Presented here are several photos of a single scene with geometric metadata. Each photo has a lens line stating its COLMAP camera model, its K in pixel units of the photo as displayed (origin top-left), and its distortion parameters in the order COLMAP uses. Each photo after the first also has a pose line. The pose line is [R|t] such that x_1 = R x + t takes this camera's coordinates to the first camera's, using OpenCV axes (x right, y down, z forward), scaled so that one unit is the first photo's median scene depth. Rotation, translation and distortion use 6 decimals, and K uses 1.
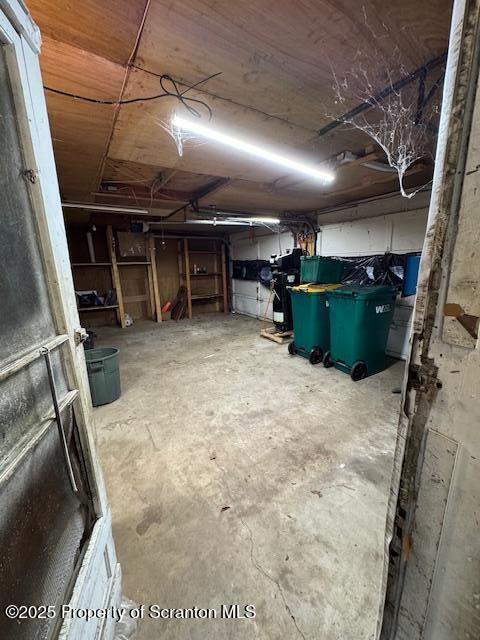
lens RADIAL K [[254.9, 0, 240.5], [0, 254.9, 320.1], [0, 0, 1]] dist [-0.000999, 0.000070]
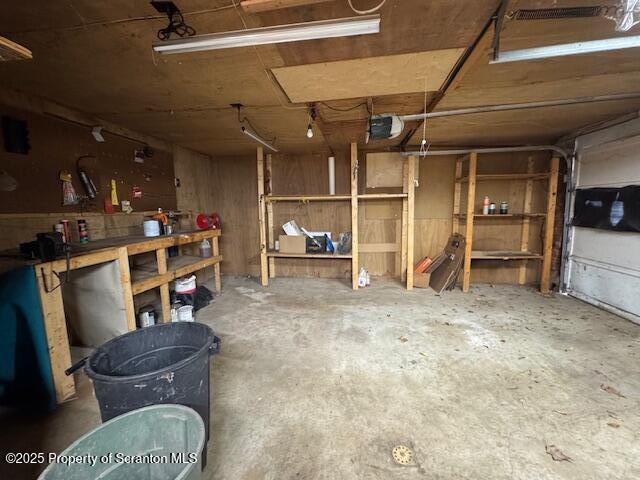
lens RADIAL K [[254.9, 0, 321.7], [0, 254.9, 238.6], [0, 0, 1]] dist [-0.000999, 0.000070]
pose [[0.759353, 0.087468, -0.644773, -0.086157], [-0.144261, 0.988894, -0.035746, -0.058036], [0.634485, 0.120160, 0.763538, 0.358223]]
